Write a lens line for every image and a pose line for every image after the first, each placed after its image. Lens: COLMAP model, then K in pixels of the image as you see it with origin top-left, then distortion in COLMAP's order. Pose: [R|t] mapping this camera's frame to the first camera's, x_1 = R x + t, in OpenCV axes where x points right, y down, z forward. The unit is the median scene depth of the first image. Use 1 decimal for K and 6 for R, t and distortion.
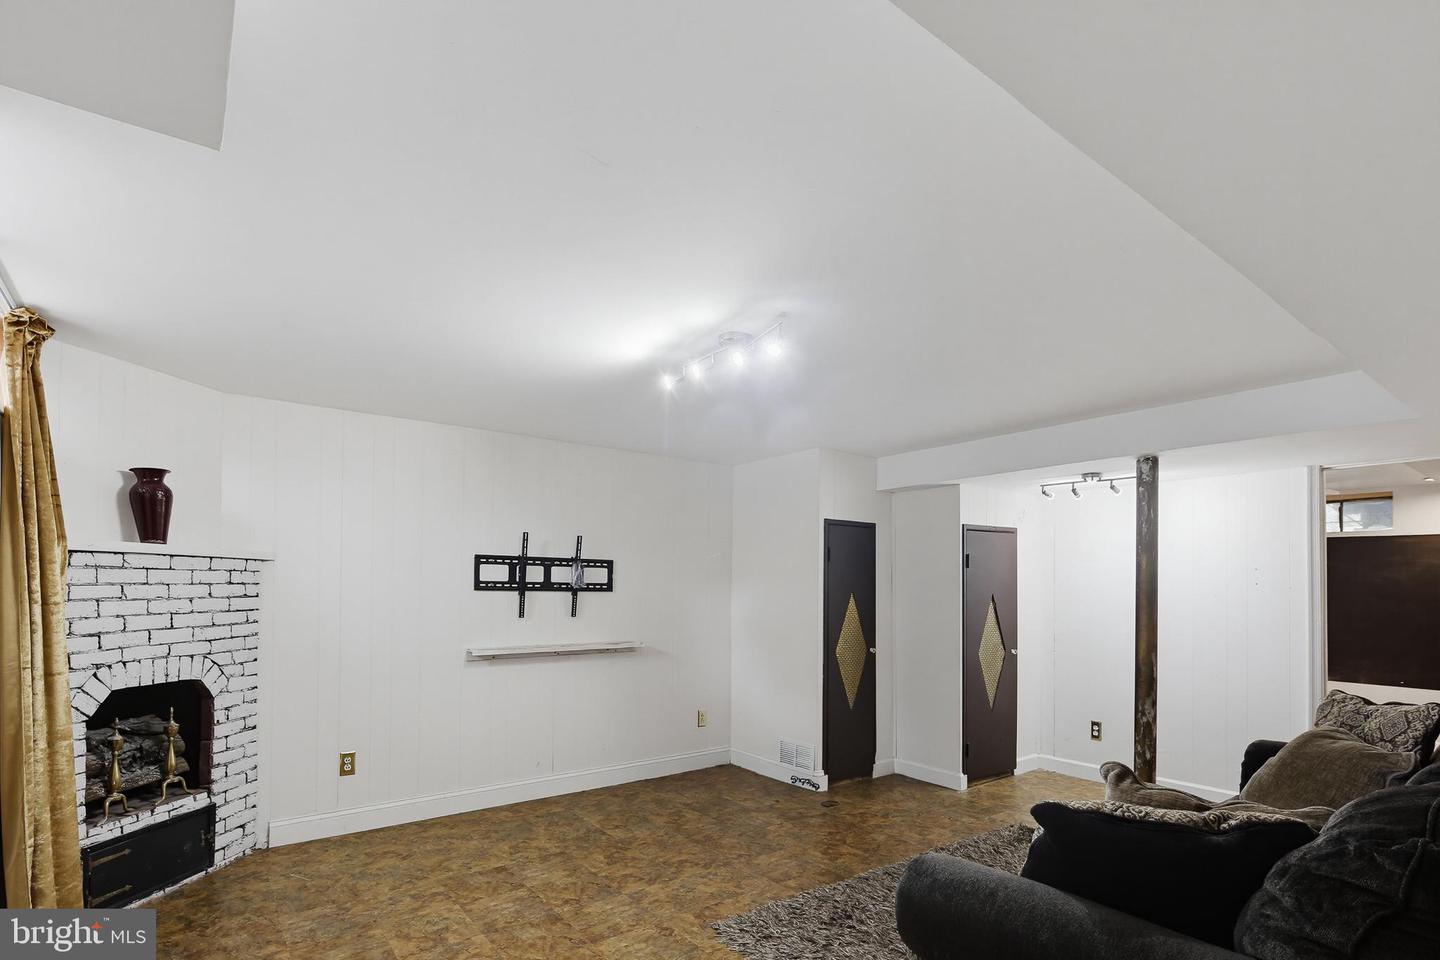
lens RADIAL K [[705.7, 0, 729.1], [0, 705.7, 577.3], [0, 0, 1]] dist [0.001776, -0.002467]
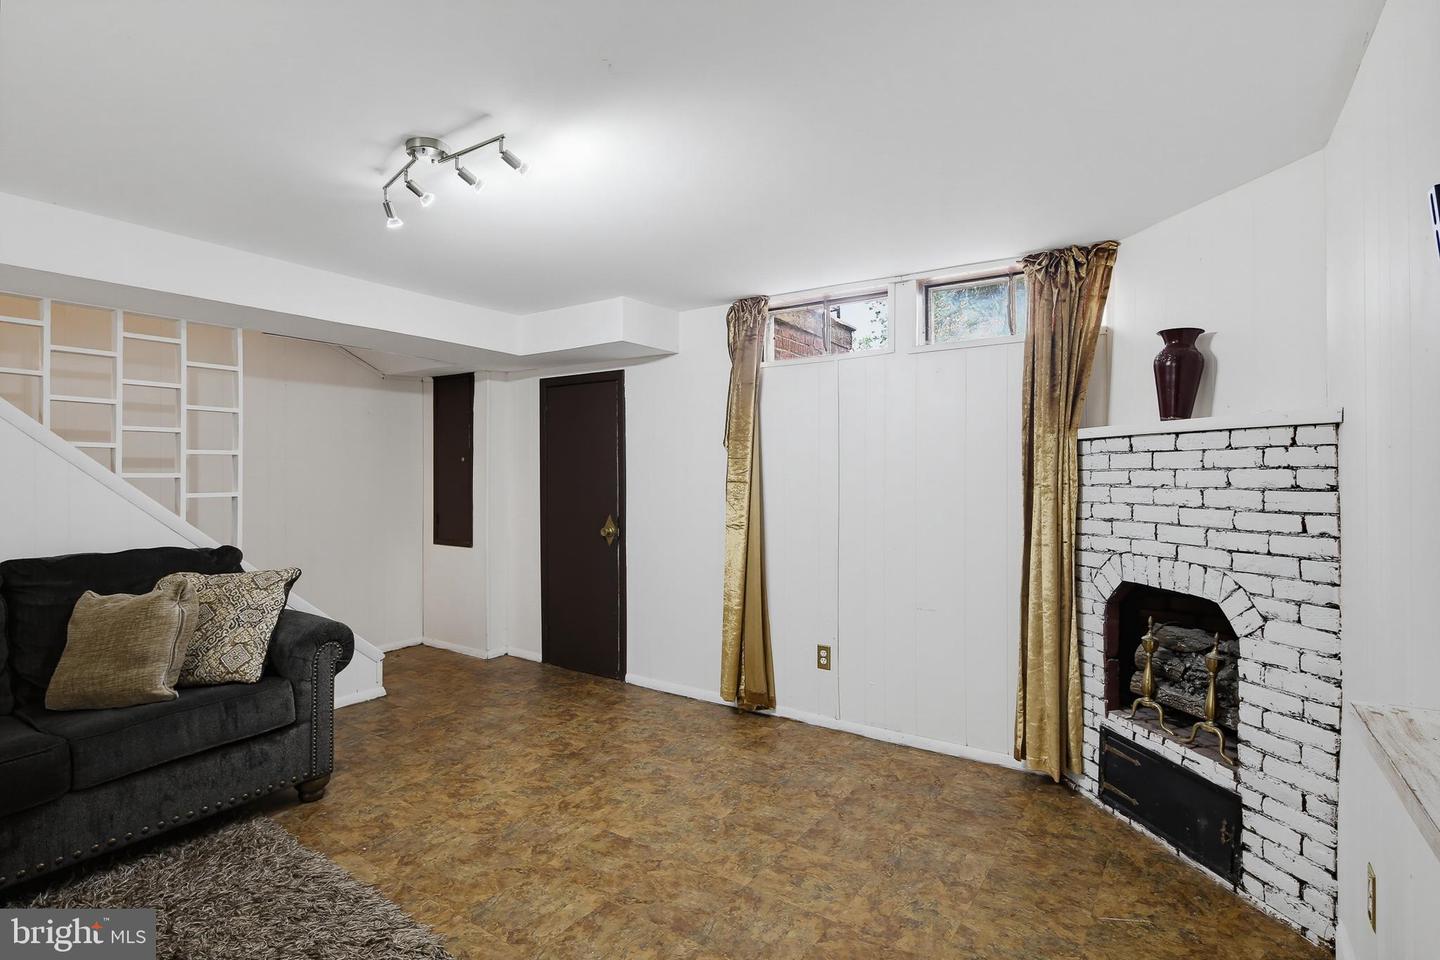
lens RADIAL K [[705.7, 0, 719.1], [0, 705.7, 475.4], [0, 0, 1]] dist [0.001776, -0.002467]
pose [[-0.953883, -0.006930, -0.300100, -0.055416], [-0.004597, 0.999953, -0.008480, 0.024162], [0.300145, -0.006709, -0.953870, 1.508742]]
